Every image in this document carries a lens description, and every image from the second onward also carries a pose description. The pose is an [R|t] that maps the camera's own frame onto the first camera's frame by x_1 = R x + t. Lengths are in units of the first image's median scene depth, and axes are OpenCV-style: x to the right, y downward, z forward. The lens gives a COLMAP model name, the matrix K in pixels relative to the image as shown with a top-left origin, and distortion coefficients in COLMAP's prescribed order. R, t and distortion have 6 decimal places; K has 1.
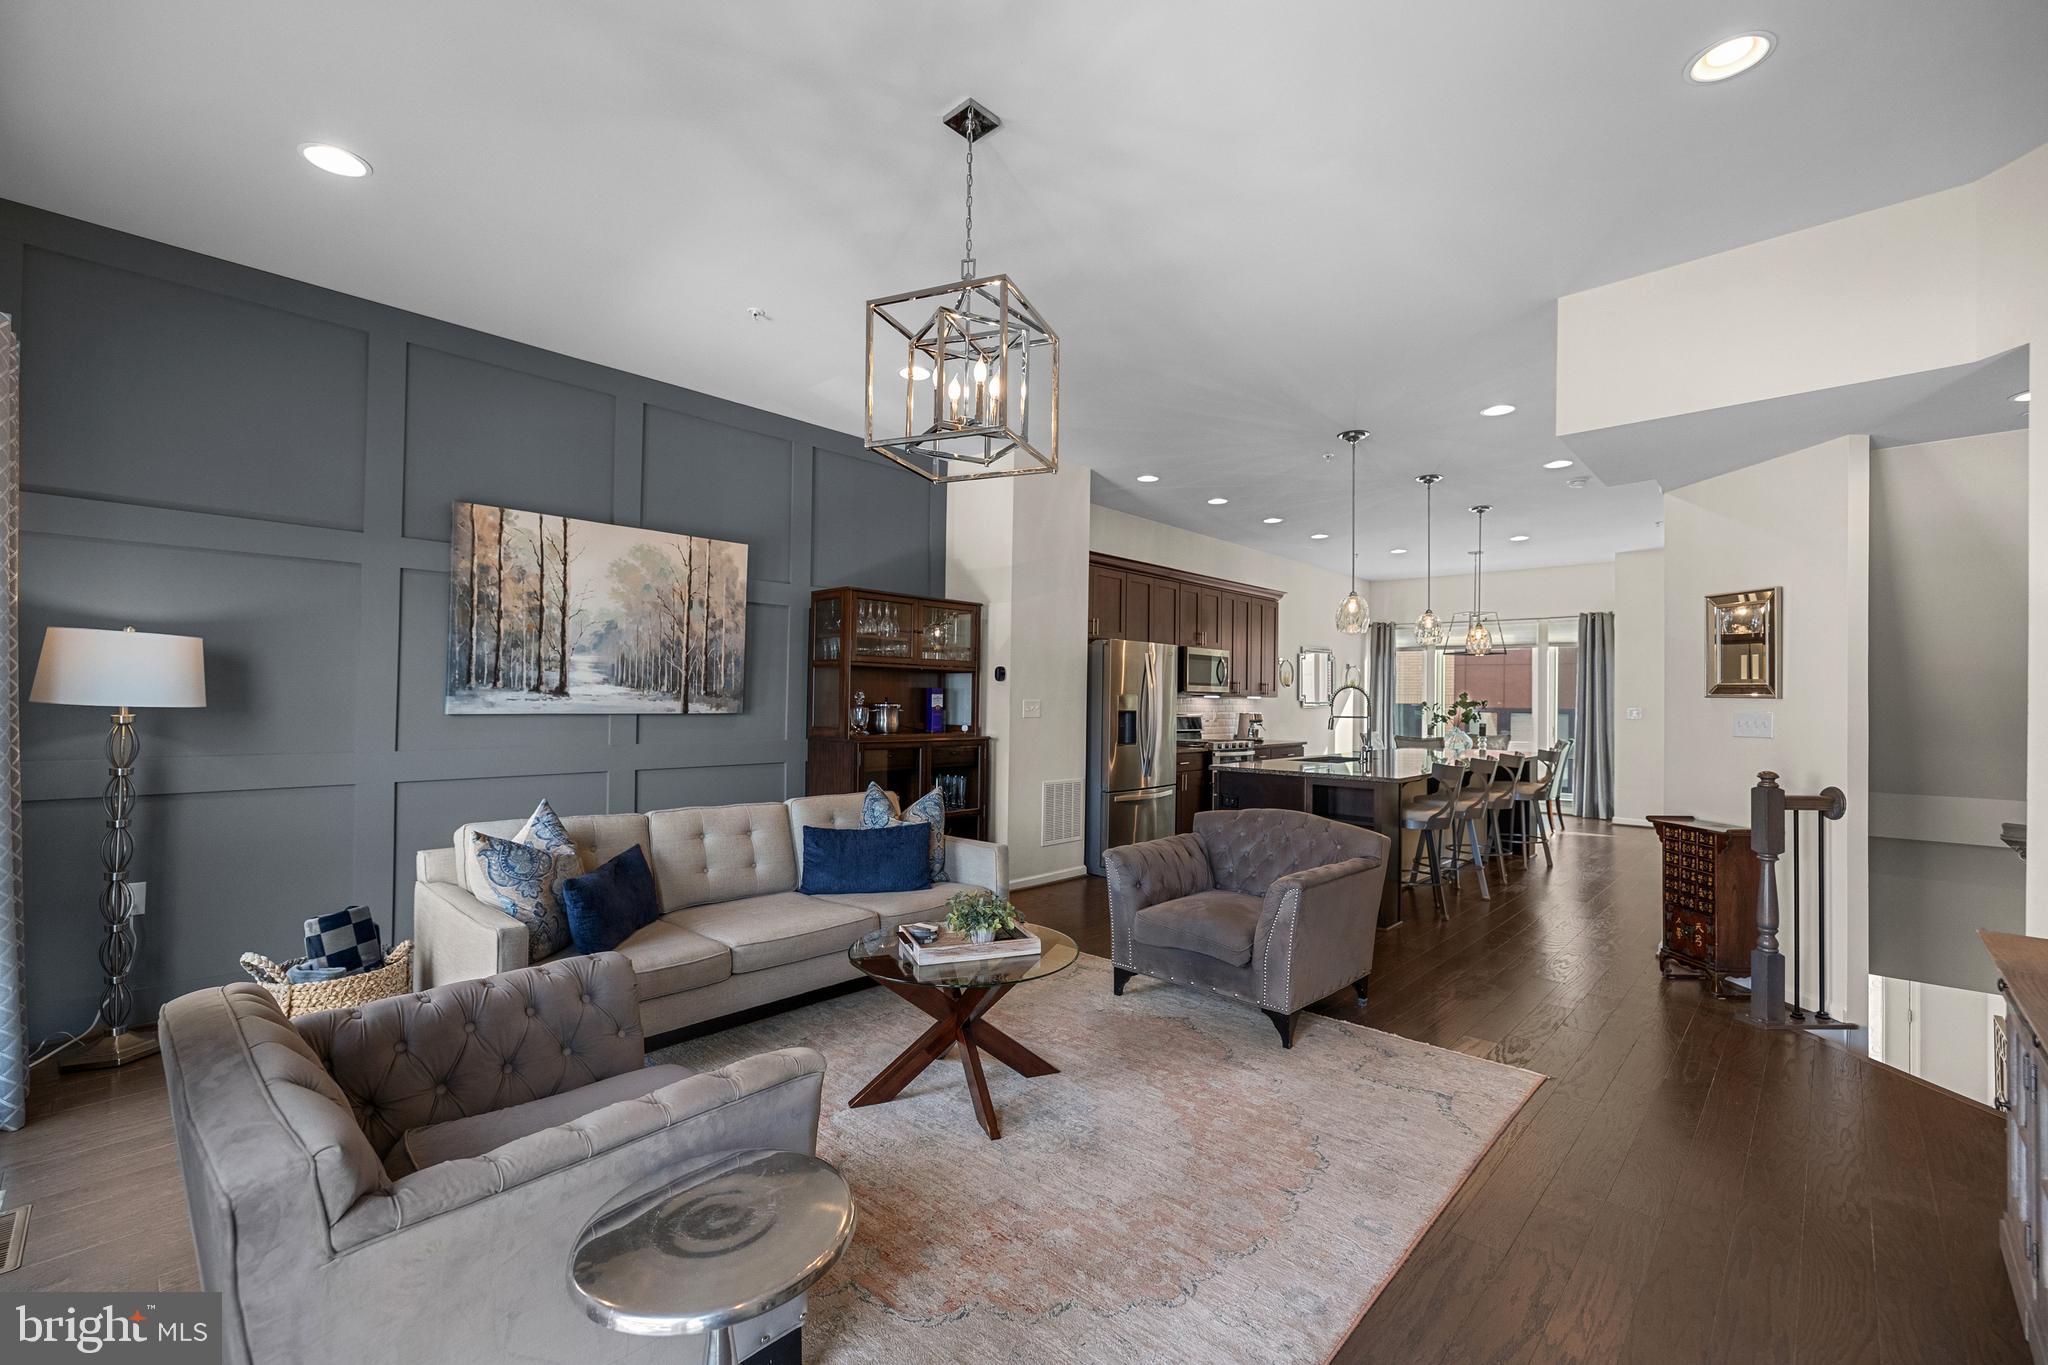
lens RADIAL K [[866.7, 0, 1025.8], [0, 866.7, 687.5], [0, 0, 1]] dist [0.001958, 0.000881]
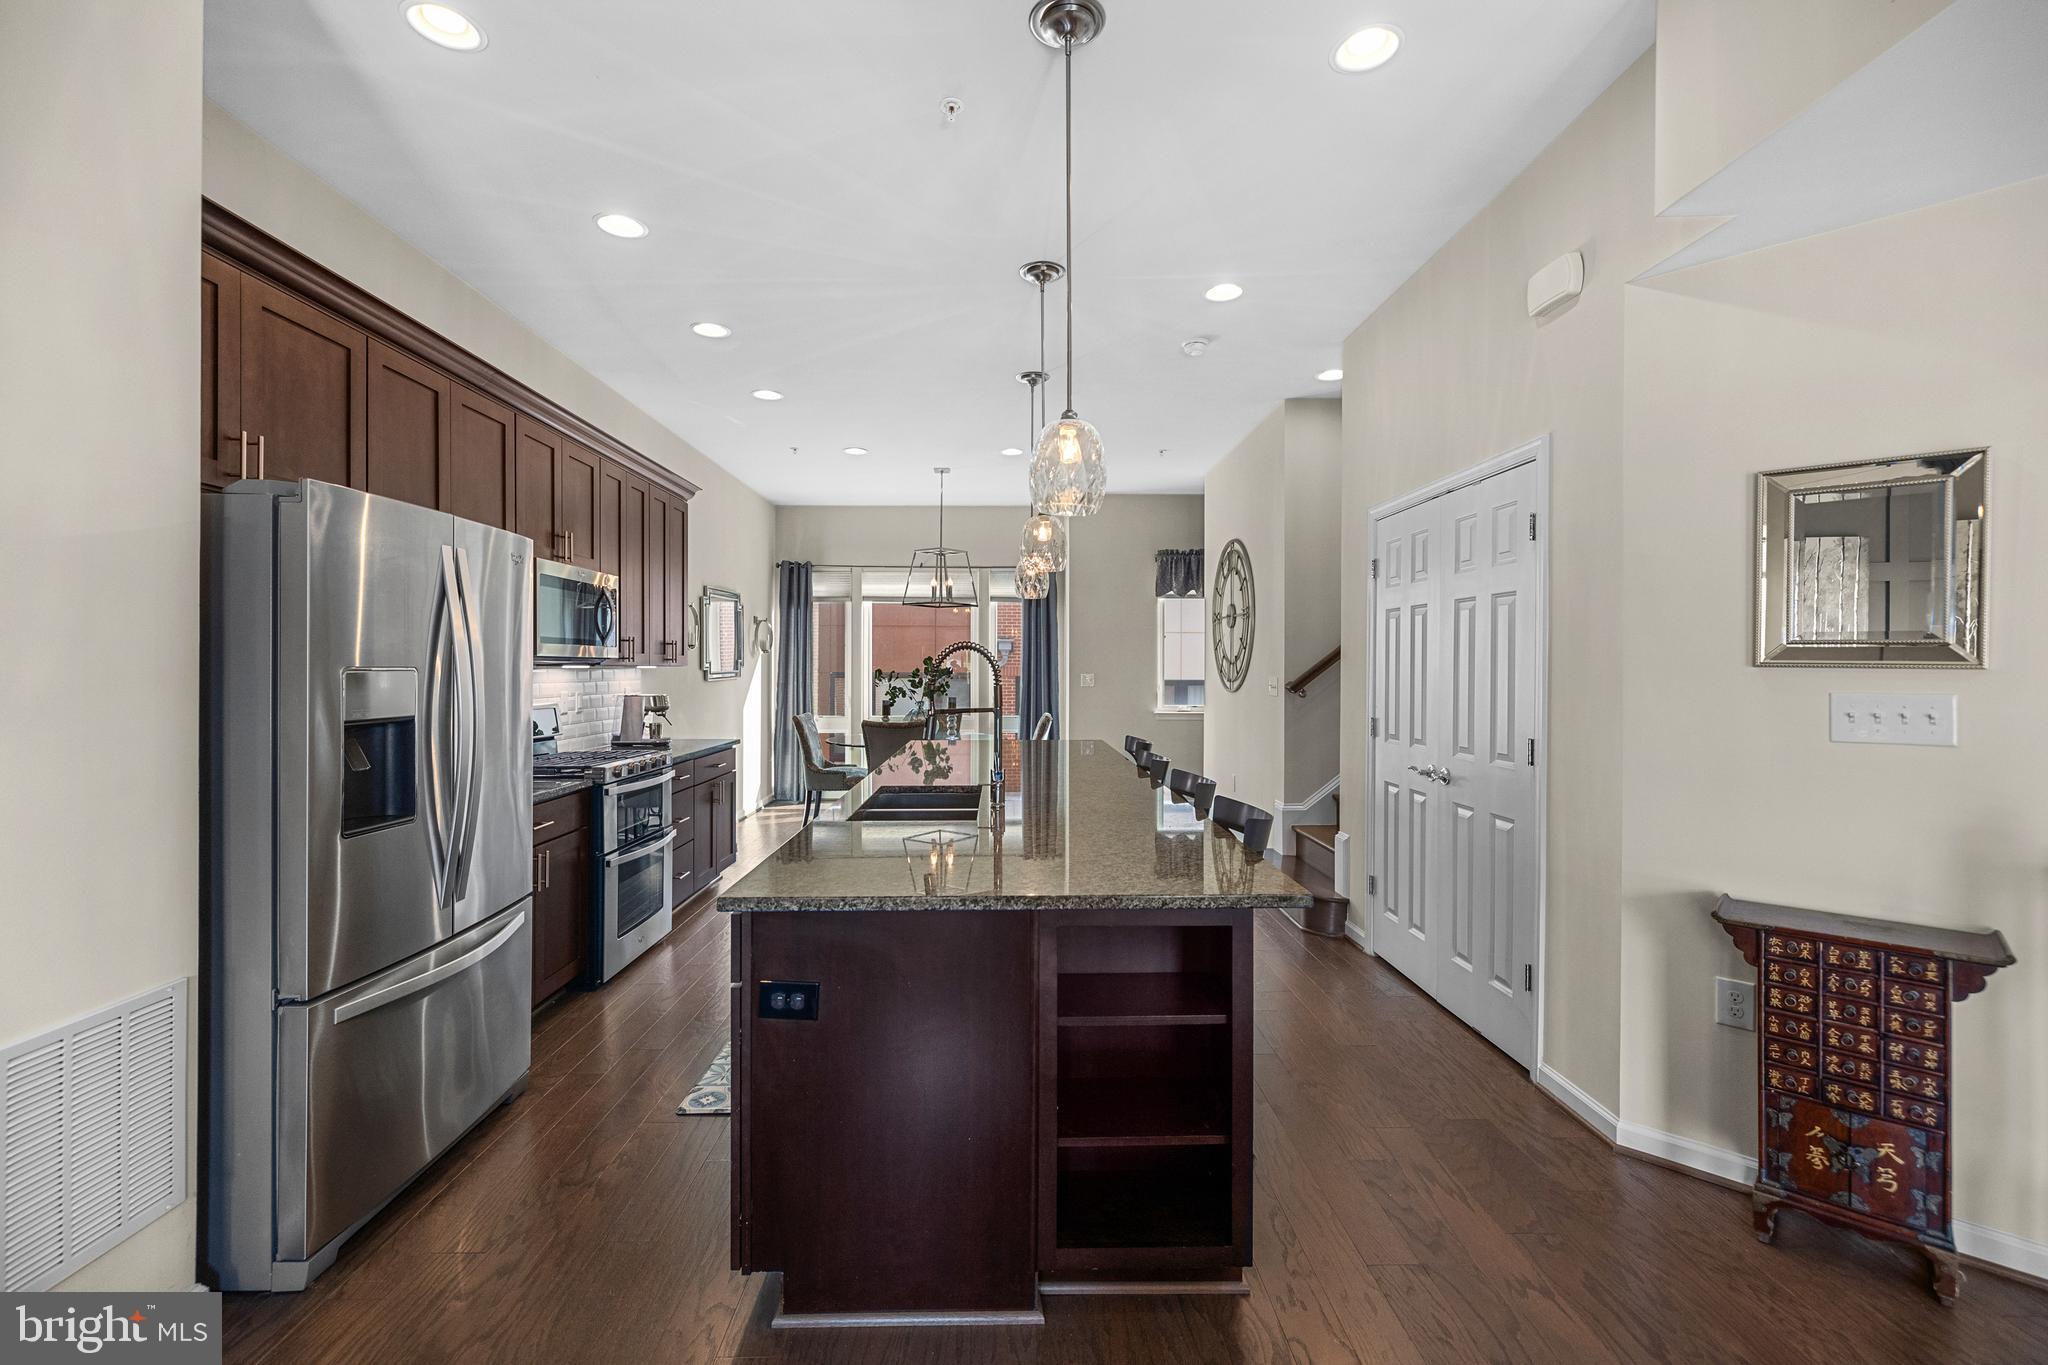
lens RADIAL K [[866.7, 0, 1028.0], [0, 866.7, 666.6], [0, 0, 1]] dist [0.001958, 0.000881]
pose [[0.712530, -0.010138, 0.701568, 0.046221], [-0.002987, 0.999843, 0.017482, 0.000940], [-0.701635, -0.014552, 0.712388, 0.441505]]
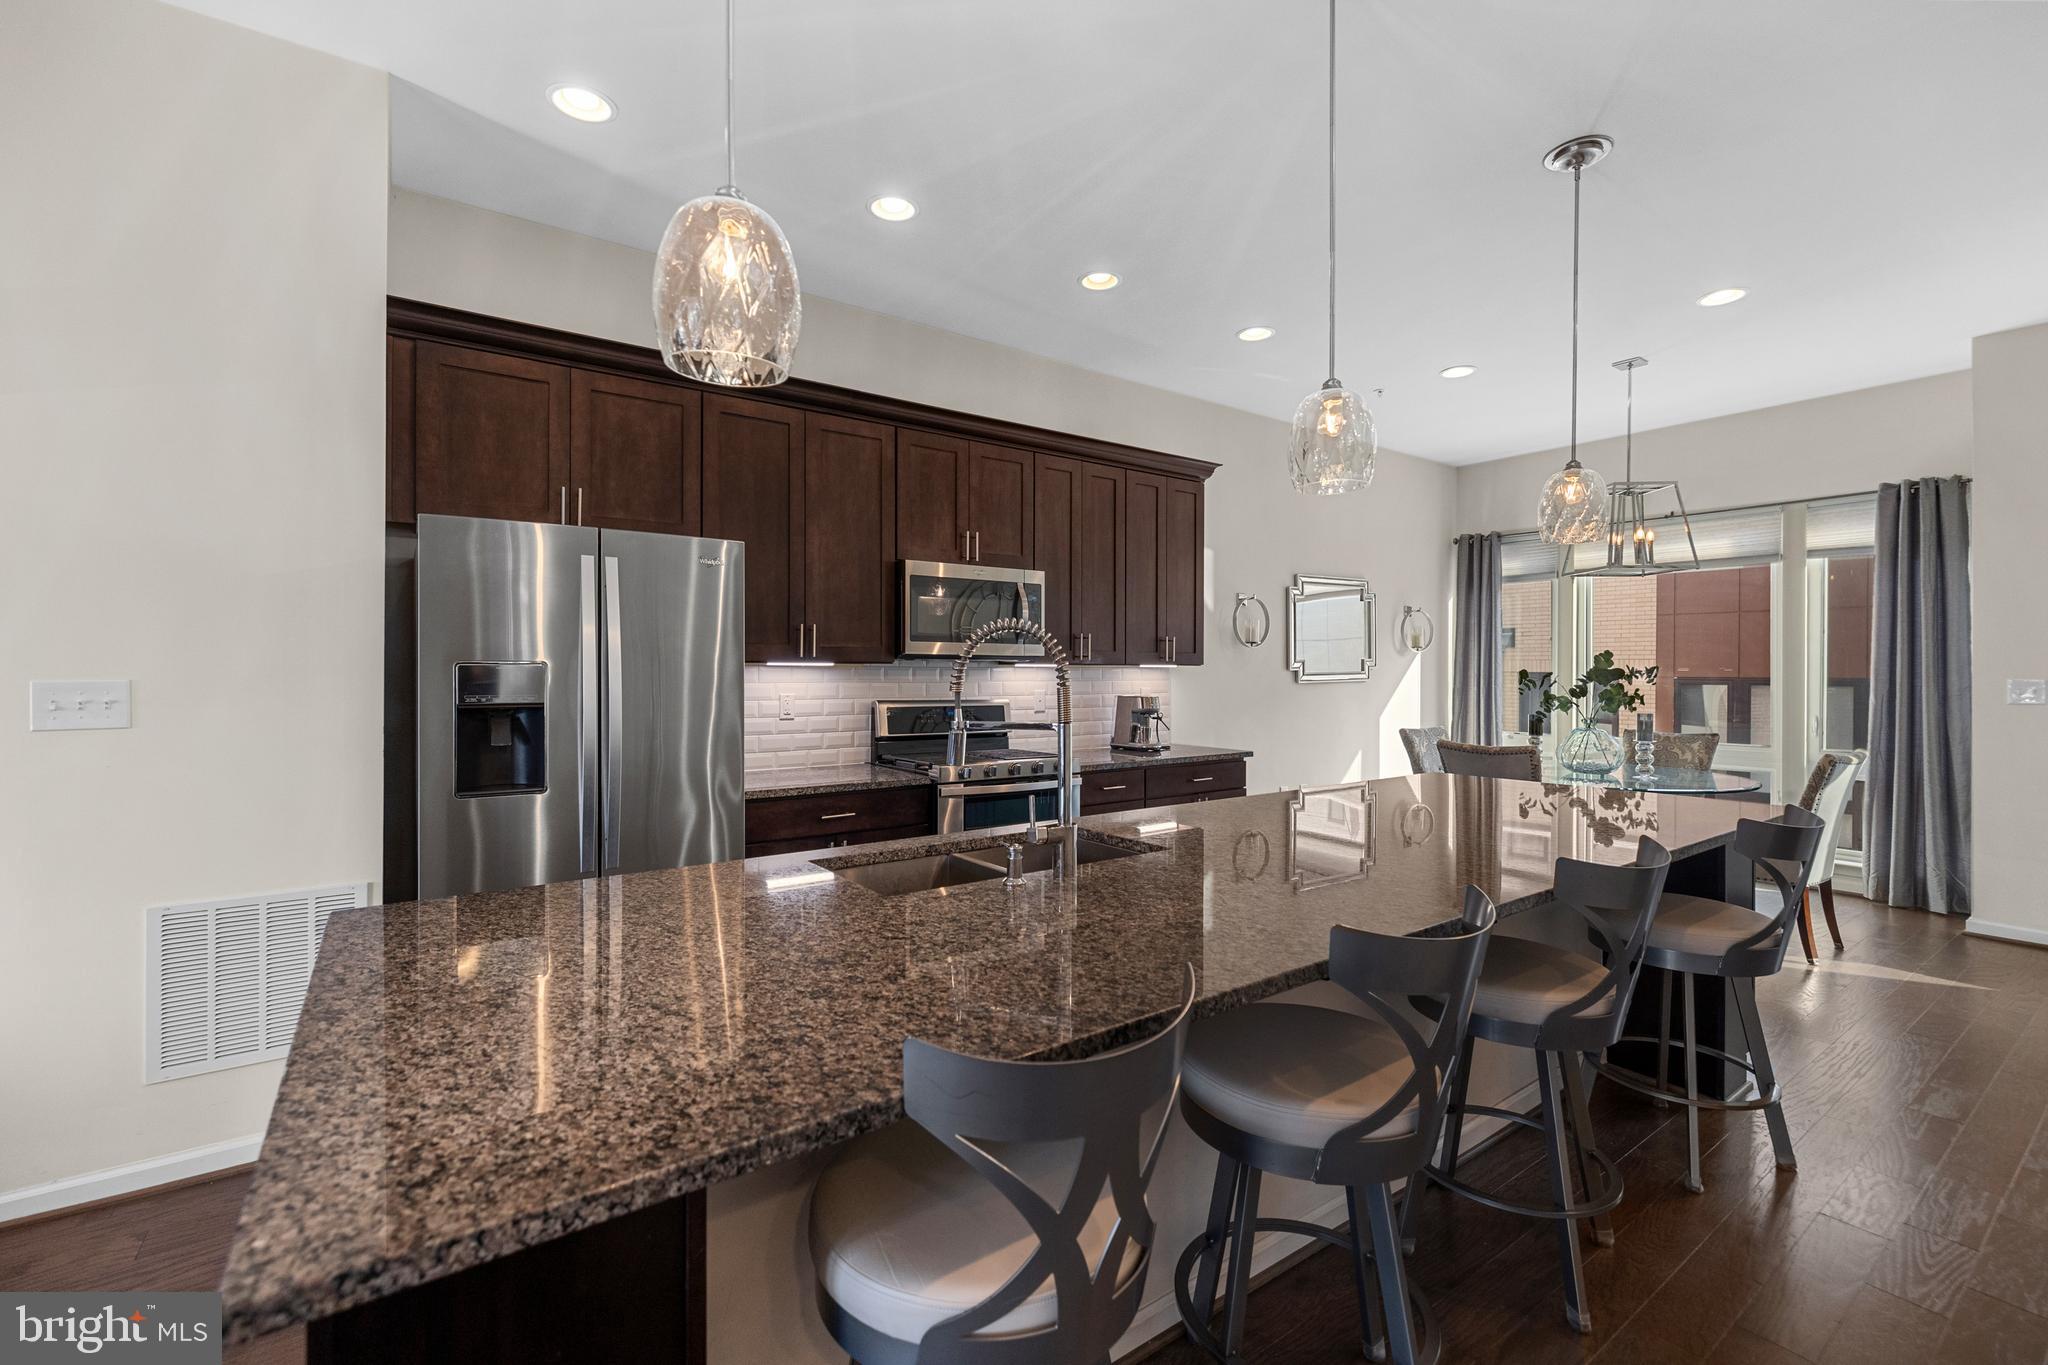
lens RADIAL K [[866.7, 0, 1027.6], [0, 866.7, 673.5], [0, 0, 1]] dist [0.001958, 0.000881]
pose [[0.979952, -0.009129, -0.199023, 0.303495], [0.012468, 0.999802, 0.015530, 0.007293], [0.198842, -0.017700, 0.979872, 0.486083]]
